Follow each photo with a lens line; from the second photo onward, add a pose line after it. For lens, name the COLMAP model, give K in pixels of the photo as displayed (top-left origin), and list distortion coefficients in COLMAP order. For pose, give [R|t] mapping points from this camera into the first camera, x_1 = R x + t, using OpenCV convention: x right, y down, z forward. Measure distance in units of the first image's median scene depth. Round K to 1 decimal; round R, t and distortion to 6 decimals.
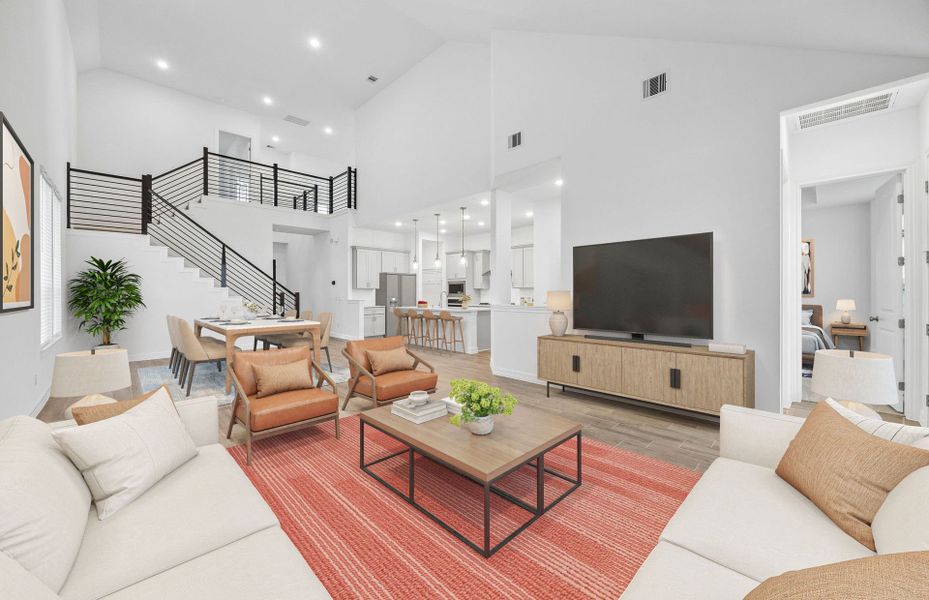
lens RADIAL K [[357.3, 0, 461.7], [0, 357.3, 294.8], [0, 0, 1]] dist [-0.000733, -0.000060]
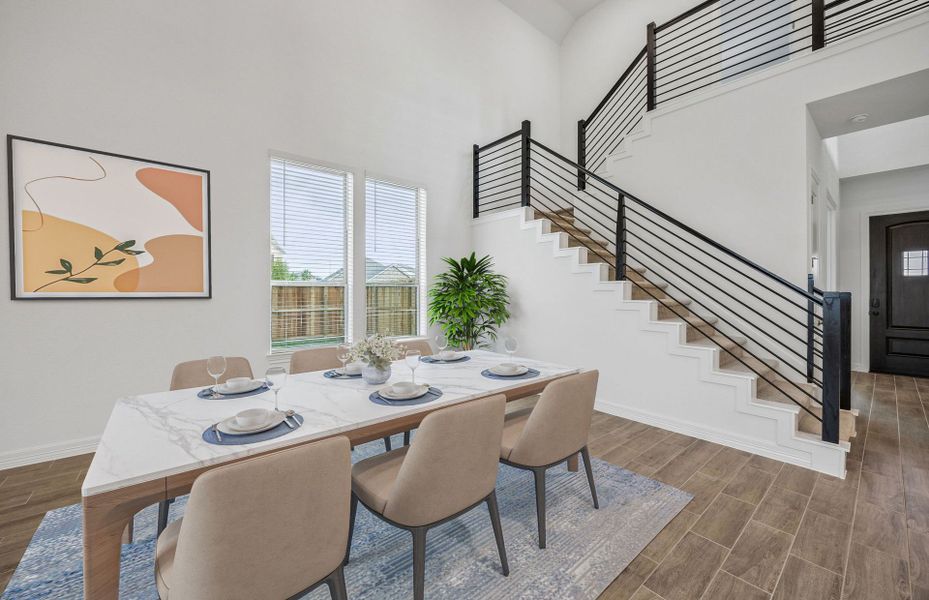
lens RADIAL K [[353.0, 0, 445.4], [0, 353.0, 287.4], [0, 0, 1]] dist [-0.000173, -0.000025]
pose [[-0.091624, 0.002188, -0.995791, -0.138721], [-0.008933, 0.999956, 0.003019, -0.008890], [0.995754, 0.009172, -0.091600, 0.677857]]
